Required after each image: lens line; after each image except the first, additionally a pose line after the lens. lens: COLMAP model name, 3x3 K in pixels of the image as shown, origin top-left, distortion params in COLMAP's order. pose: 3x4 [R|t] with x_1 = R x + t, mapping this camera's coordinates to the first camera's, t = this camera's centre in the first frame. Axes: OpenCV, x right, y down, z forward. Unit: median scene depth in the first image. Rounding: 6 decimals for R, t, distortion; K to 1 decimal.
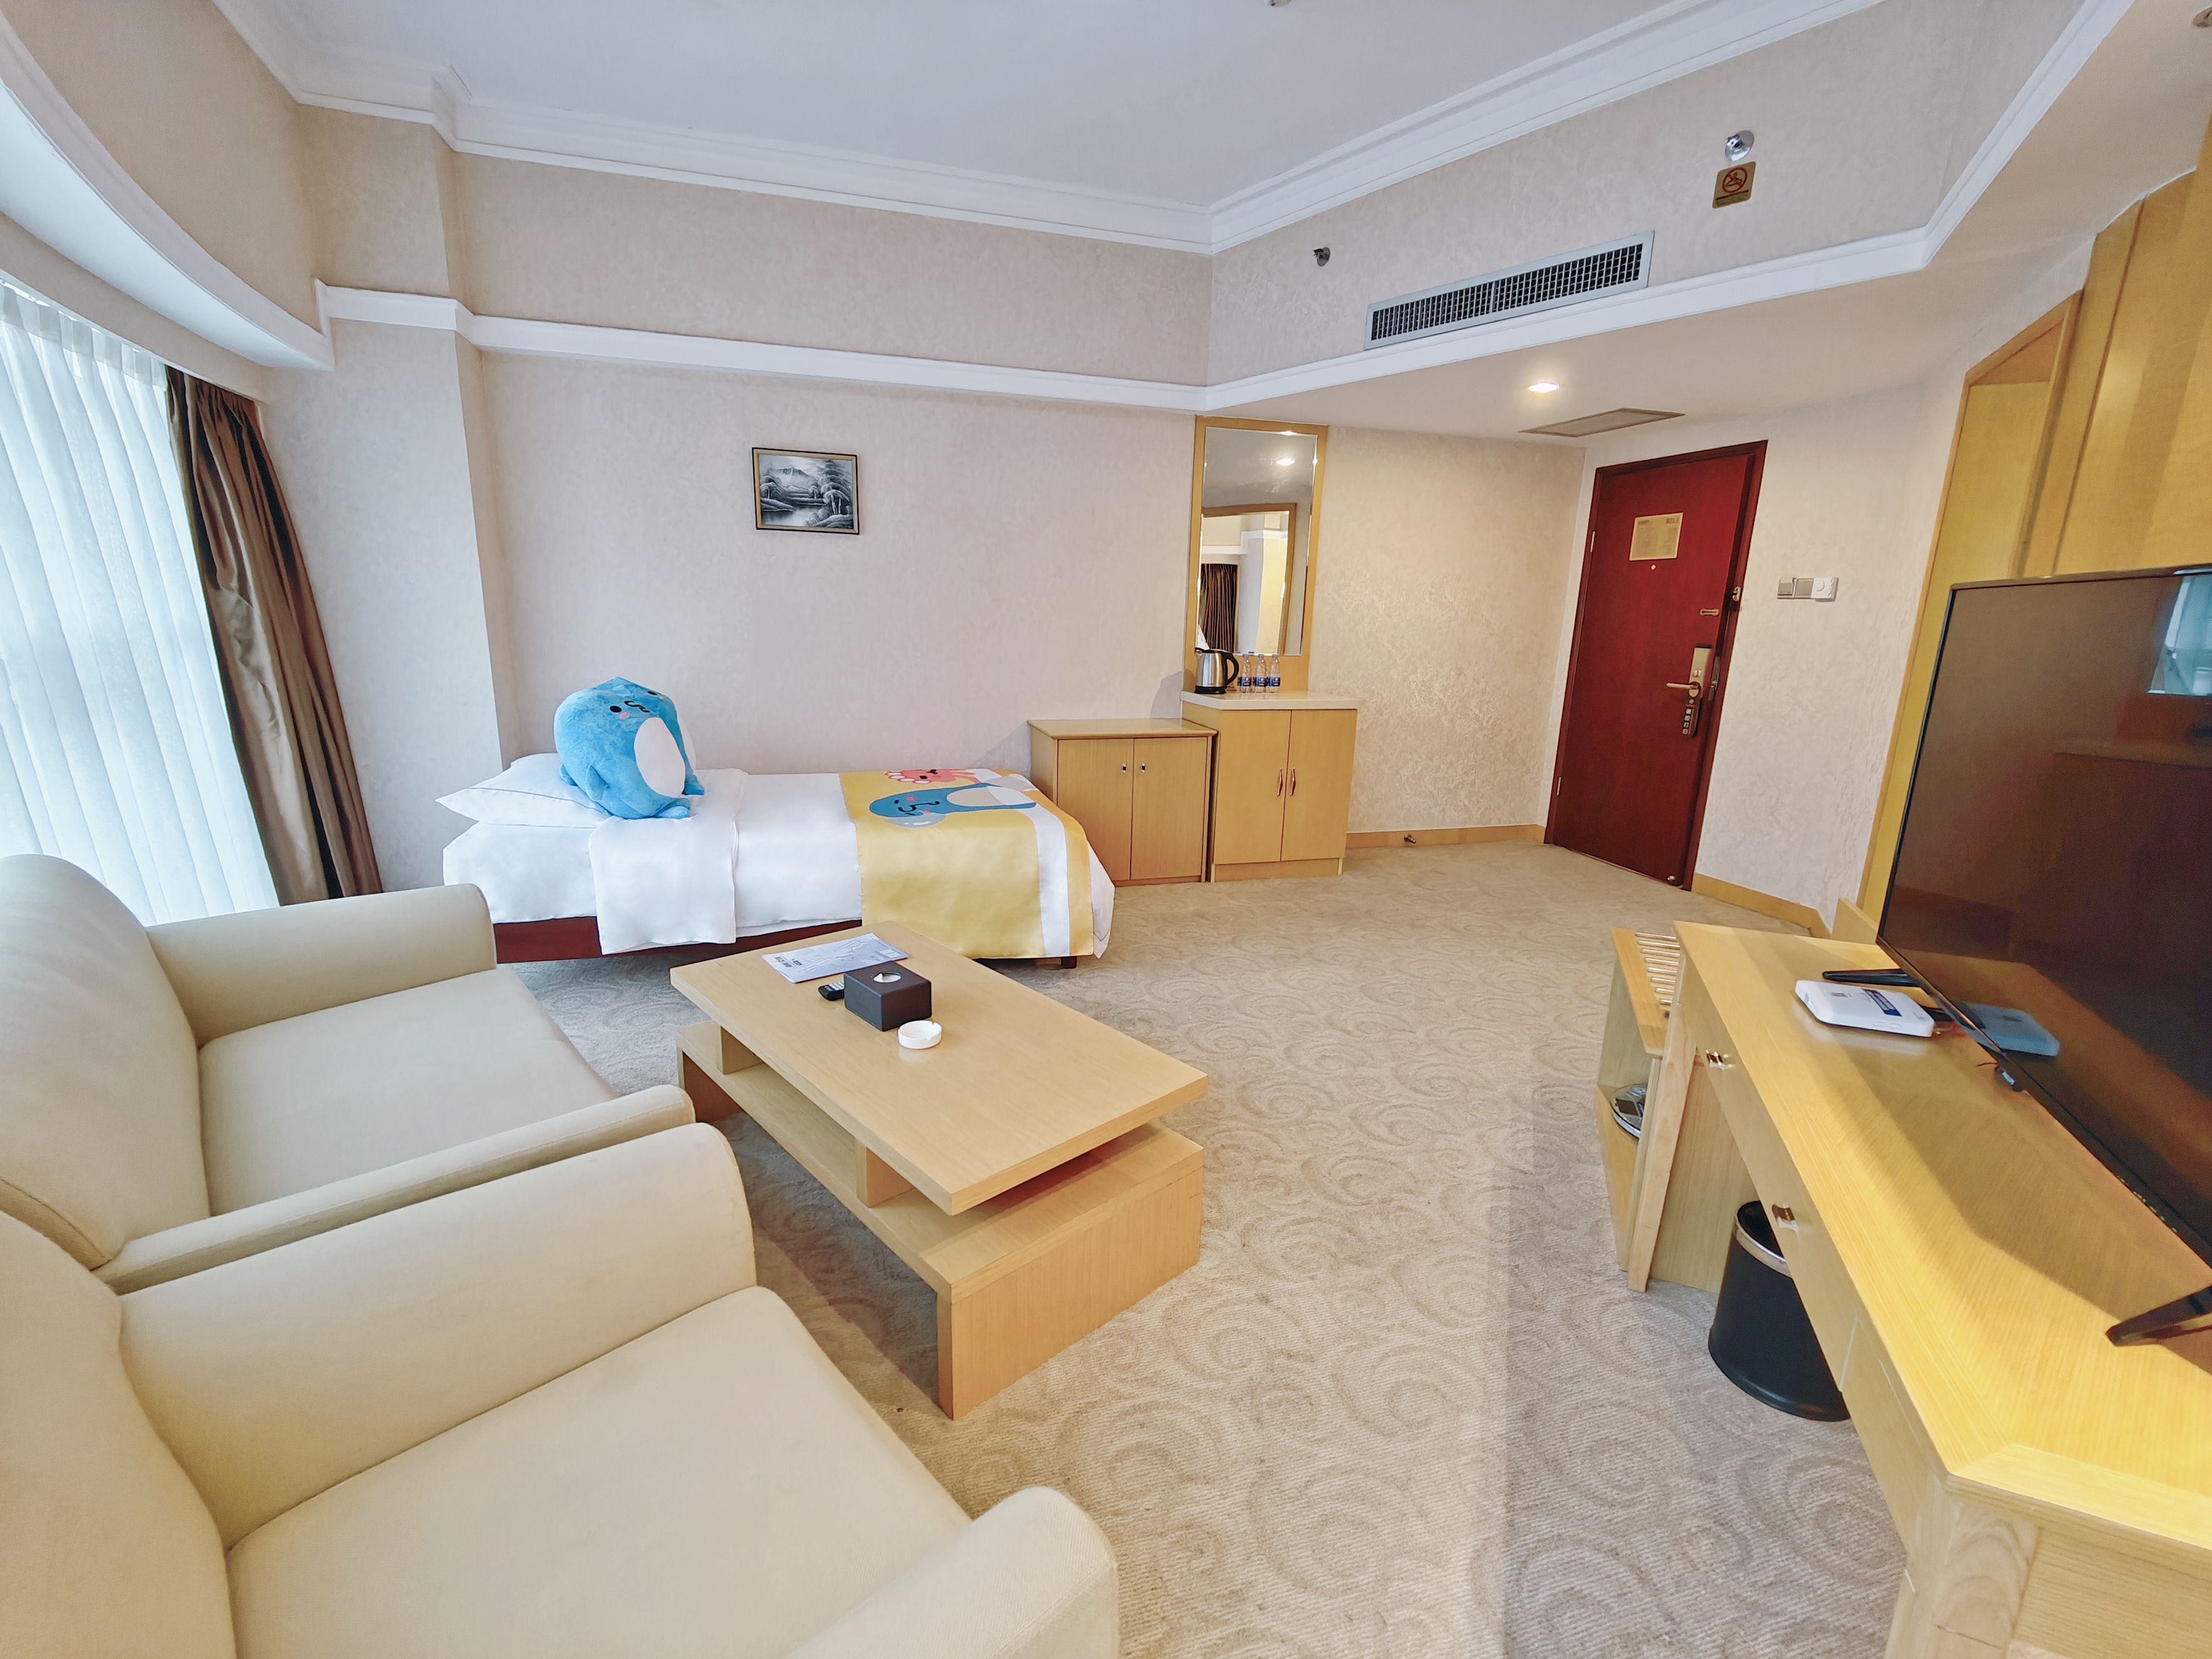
lens RADIAL K [[961.8, 0, 1101.9], [0, 961.8, 826.4], [0, 0, 1]] dist [0.015756, -0.000302]
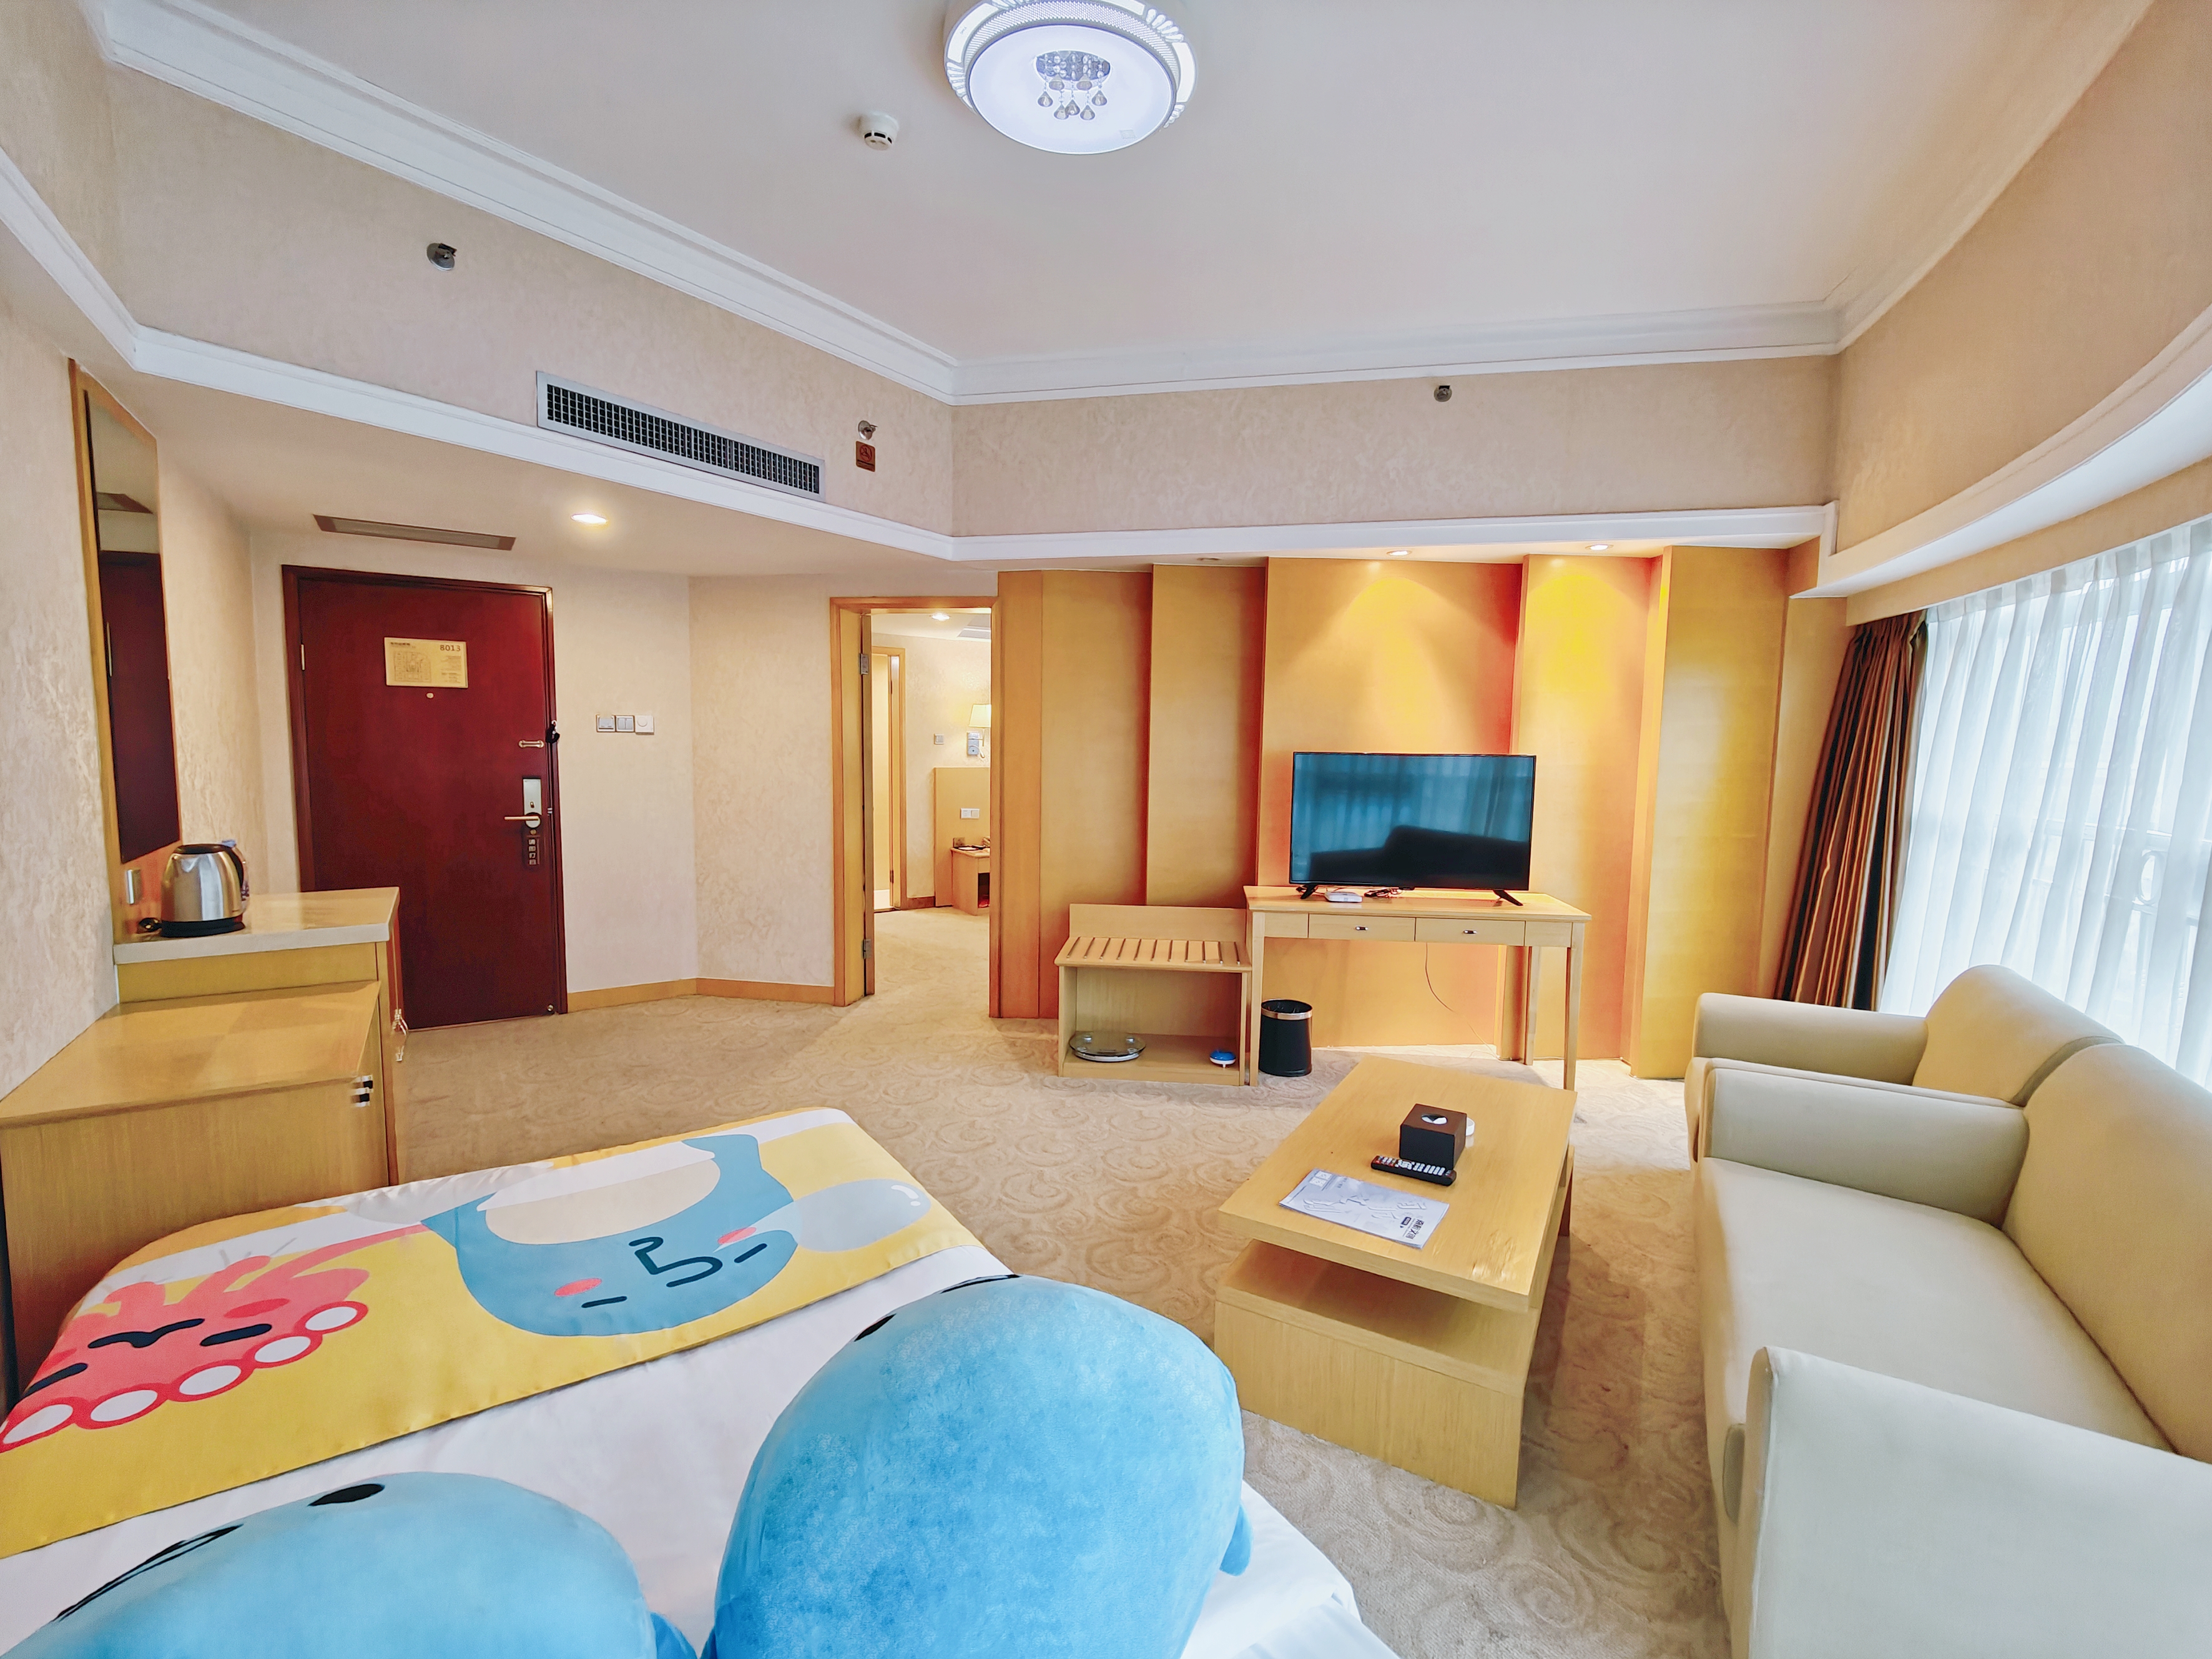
lens RADIAL K [[961.8, 0, 1101.9], [0, 961.8, 826.4], [0, 0, 1]] dist [0.015756, -0.000302]
pose [[-0.288242, -0.117737, 0.950292, -0.550005], [0.197363, 0.963799, 0.179274, -0.214420], [-0.936997, 0.239227, -0.254571, 0.763983]]
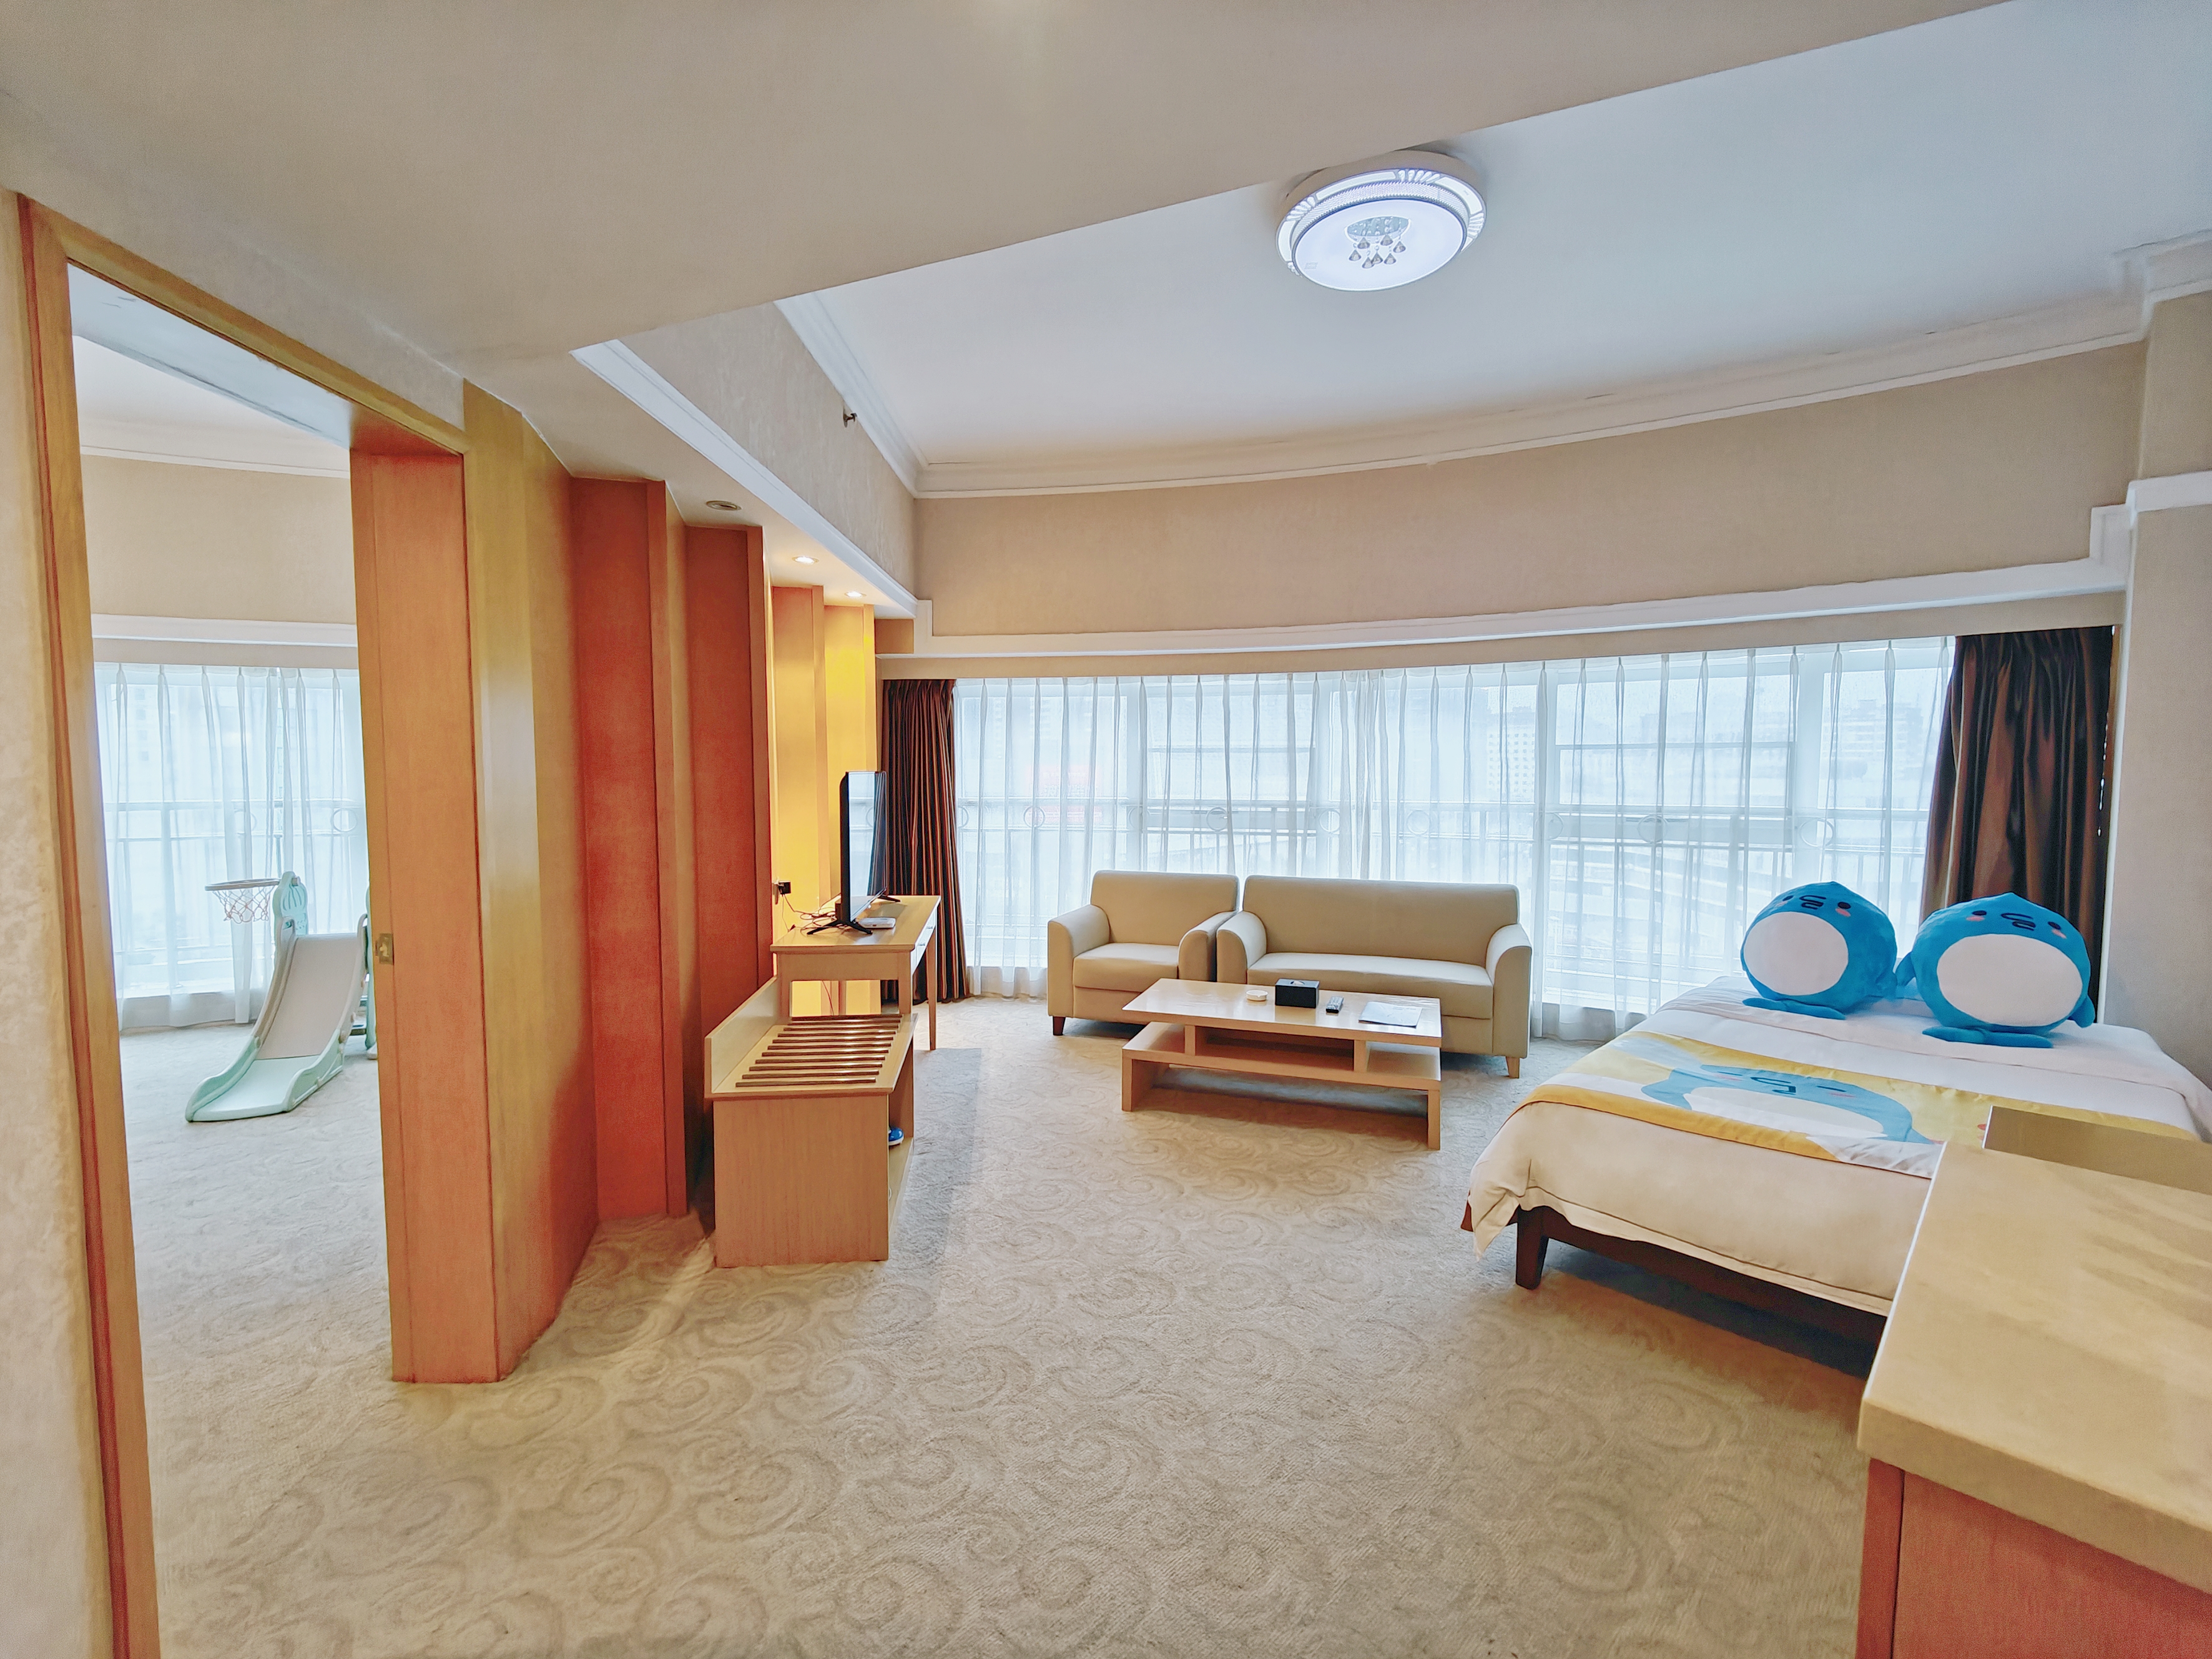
lens RADIAL K [[1028.1, 0, 1091.6], [0, 1028.1, 823.0], [0, 0, 1]] dist [0.015892, -0.008626]
pose [[-0.878591, 0.001432, -0.477573, 0.513298], [-0.126779, 0.963417, 0.236126, -0.266119], [0.460440, 0.268005, -0.846268, 1.166444]]
